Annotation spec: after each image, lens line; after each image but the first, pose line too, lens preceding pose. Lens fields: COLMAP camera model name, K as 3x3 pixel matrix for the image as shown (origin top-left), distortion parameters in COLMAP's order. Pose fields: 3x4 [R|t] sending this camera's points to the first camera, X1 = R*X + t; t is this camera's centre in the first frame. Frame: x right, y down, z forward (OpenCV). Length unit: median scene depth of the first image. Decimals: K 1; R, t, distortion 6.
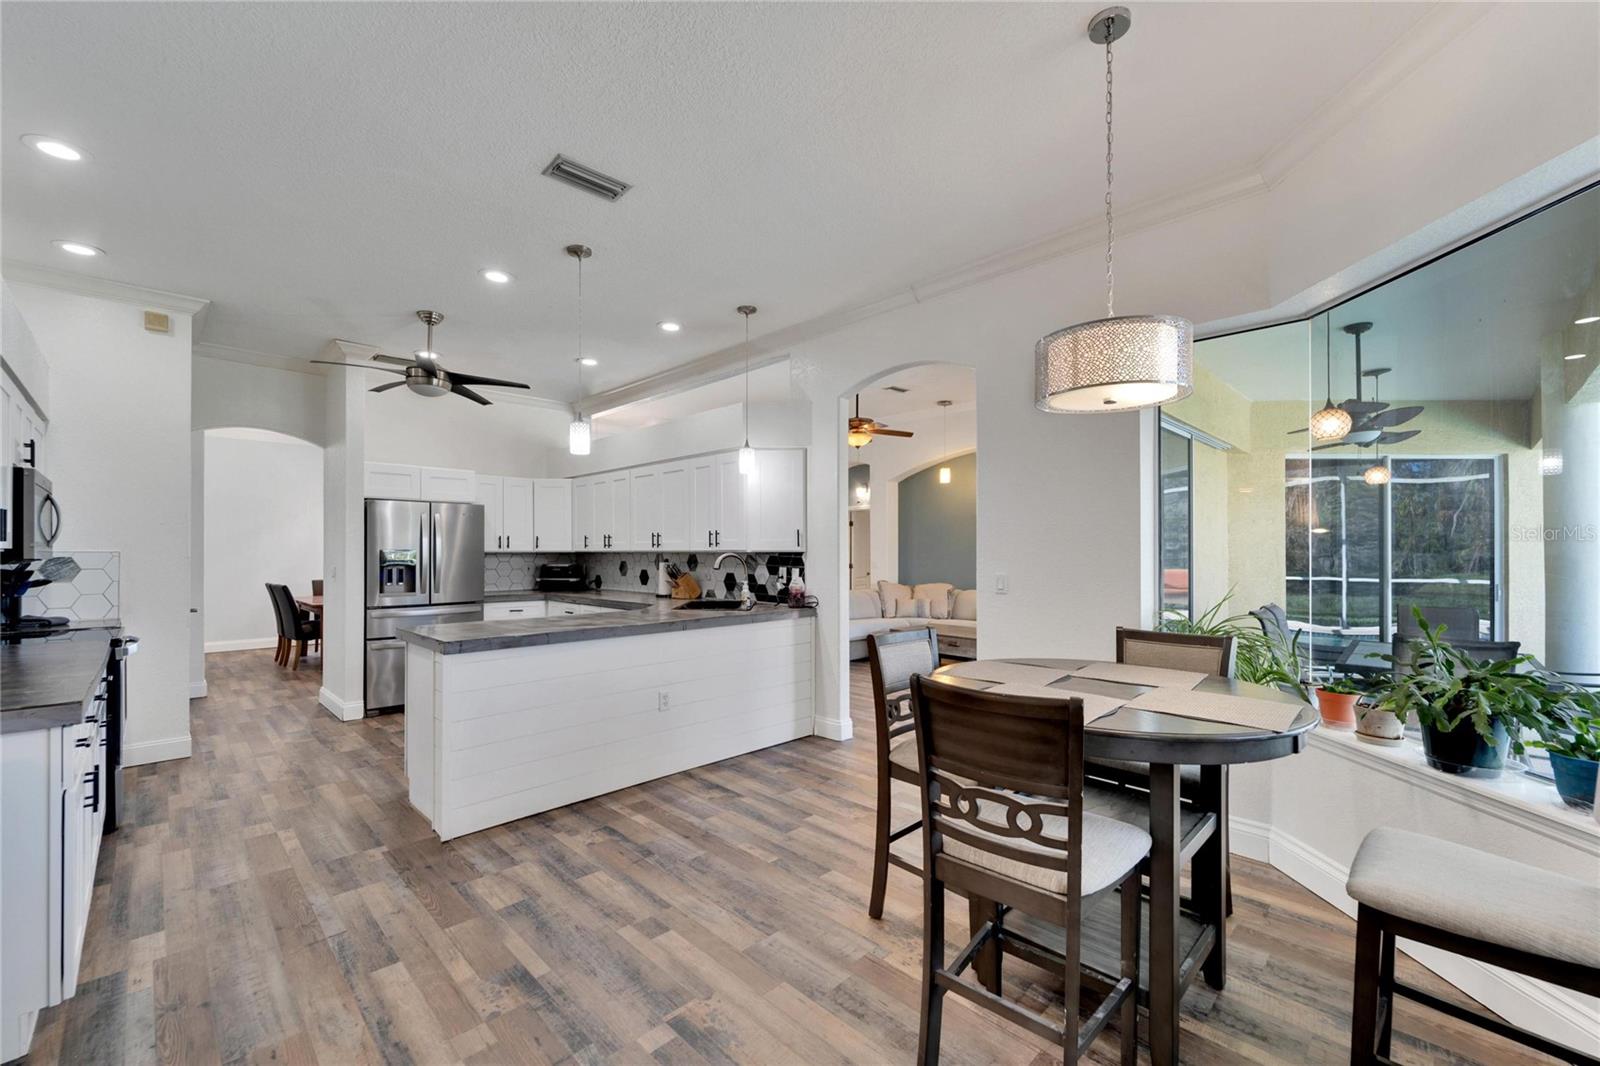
lens RADIAL K [[659.4, 0, 797.6], [0, 659.4, 546.2], [0, 0, 1]] dist [0.003547, -0.001940]
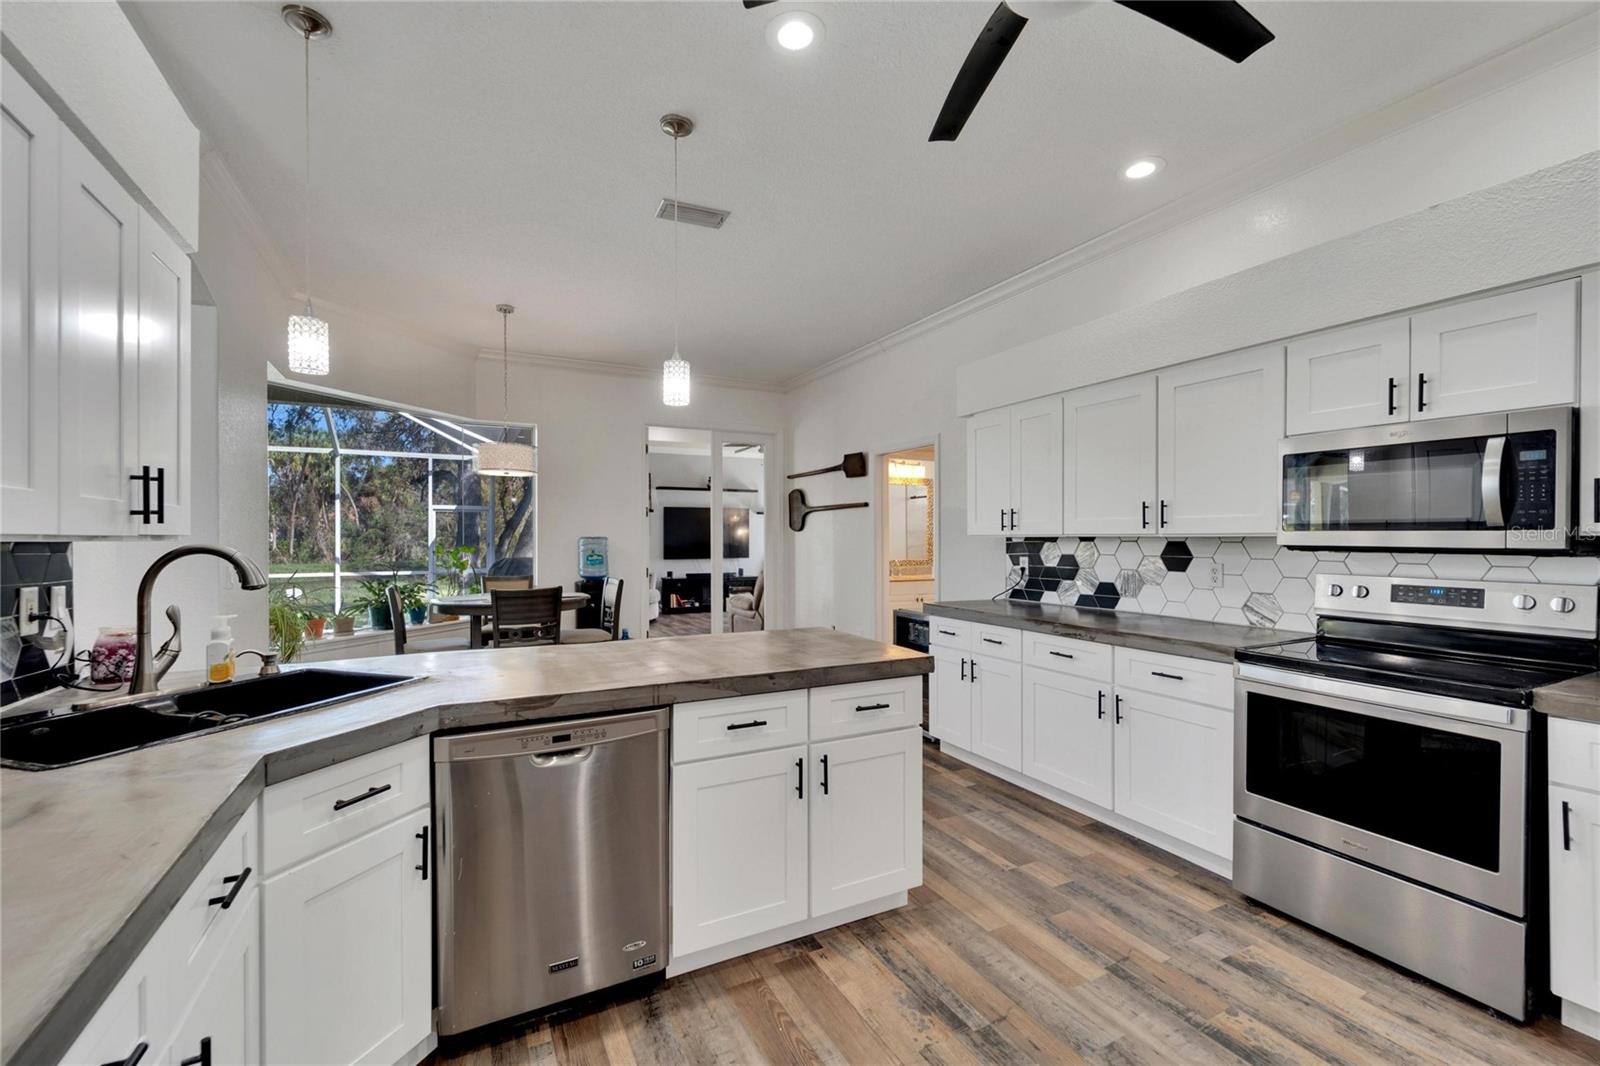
lens RADIAL K [[659.4, 0, 797.0], [0, 659.4, 538.7], [0, 0, 1]] dist [0.003547, -0.001940]
pose [[-0.953732, 0.002742, 0.300644, -0.498853], [0.000547, 0.999973, -0.007384, 0.010713], [-0.300656, -0.006878, -0.953708, 1.221971]]
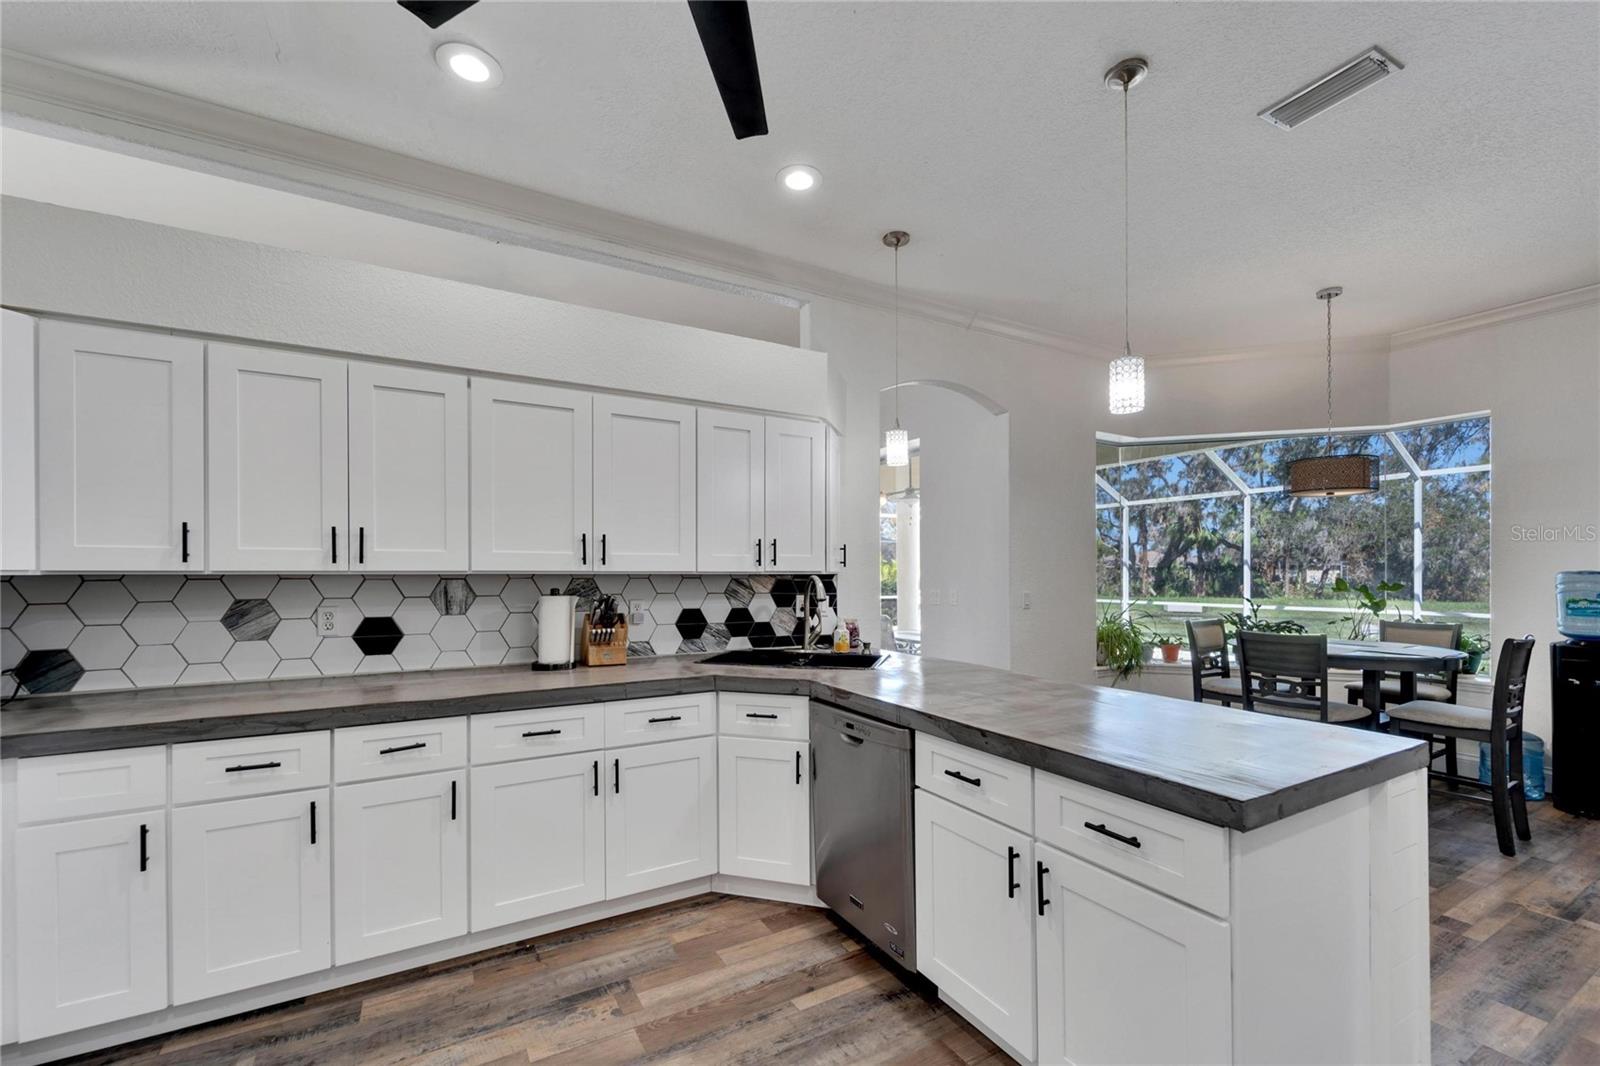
lens RADIAL K [[659.4, 0, 790.9], [0, 659.4, 568.1], [0, 0, 1]] dist [0.003547, -0.001940]
pose [[0.257284, 0.008486, 0.966298, -0.733767], [-0.008155, 0.999945, -0.006610, 0.007342], [-0.966301, -0.006180, 0.257339, 0.841894]]
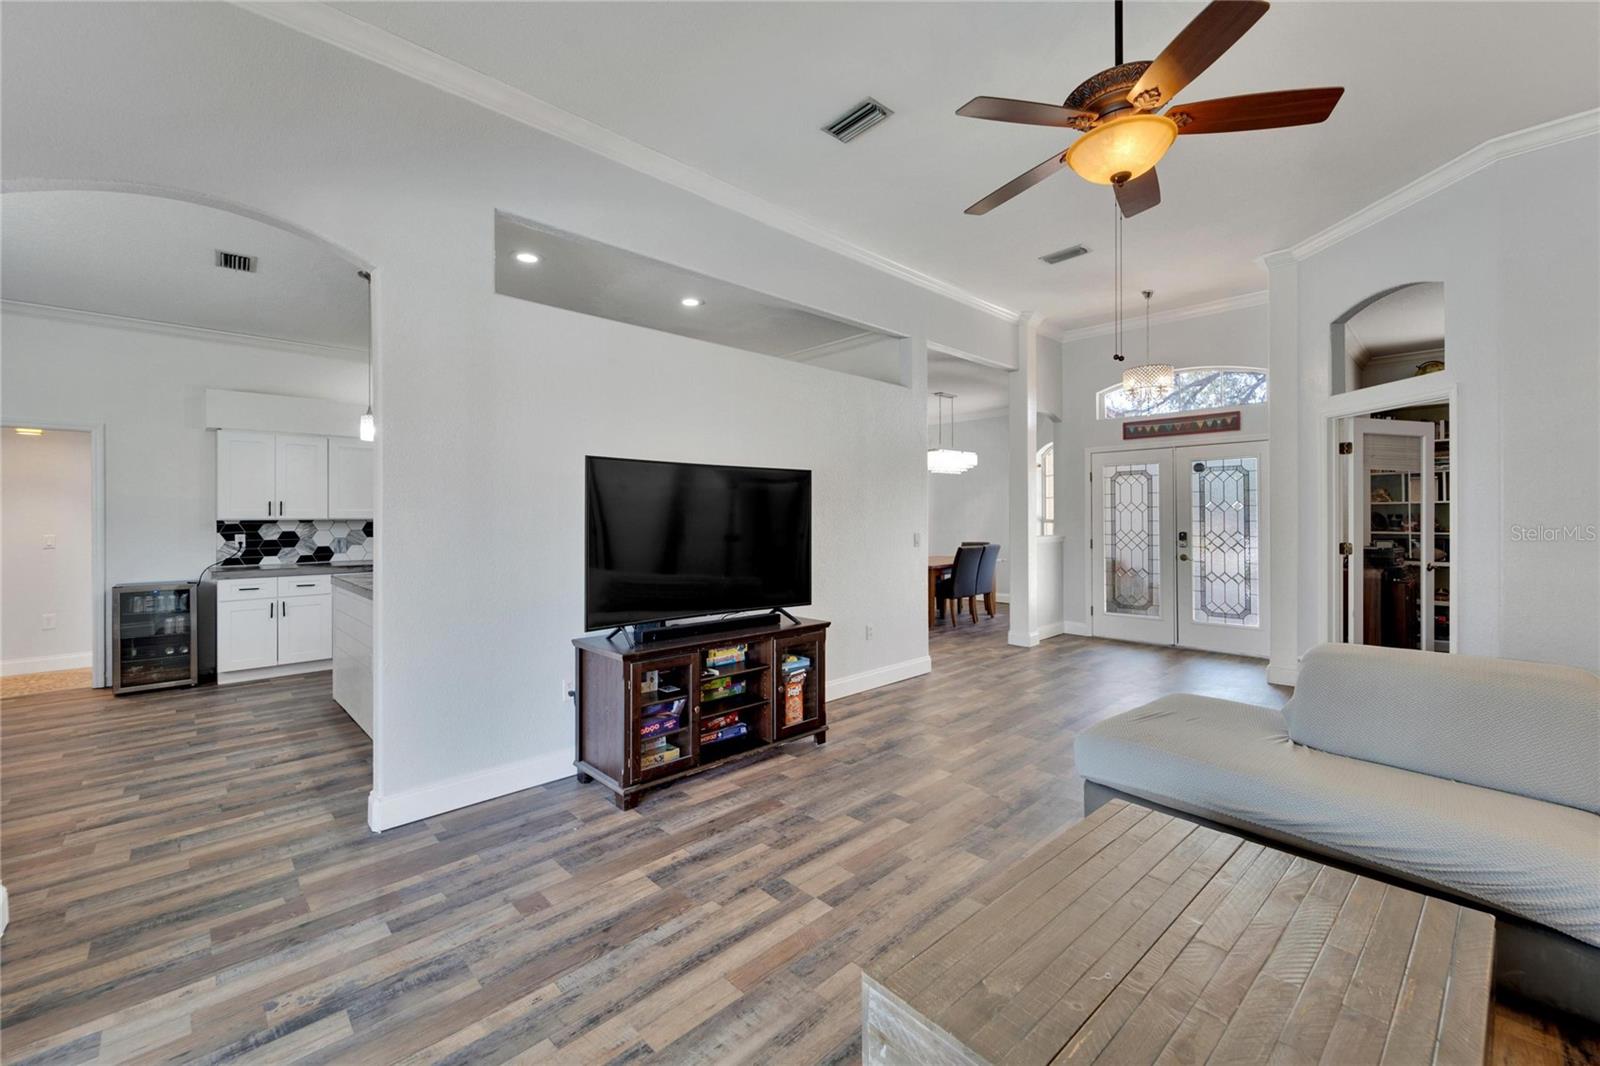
lens RADIAL K [[659.4, 0, 799.1], [0, 659.4, 514.0], [0, 0, 1]] dist [0.003547, -0.001940]
pose [[-0.035413, -0.003180, -0.999368, 0.650876], [0.014042, 0.999895, -0.003679, 0.009622], [0.999274, -0.014163, -0.035365, 1.375018]]
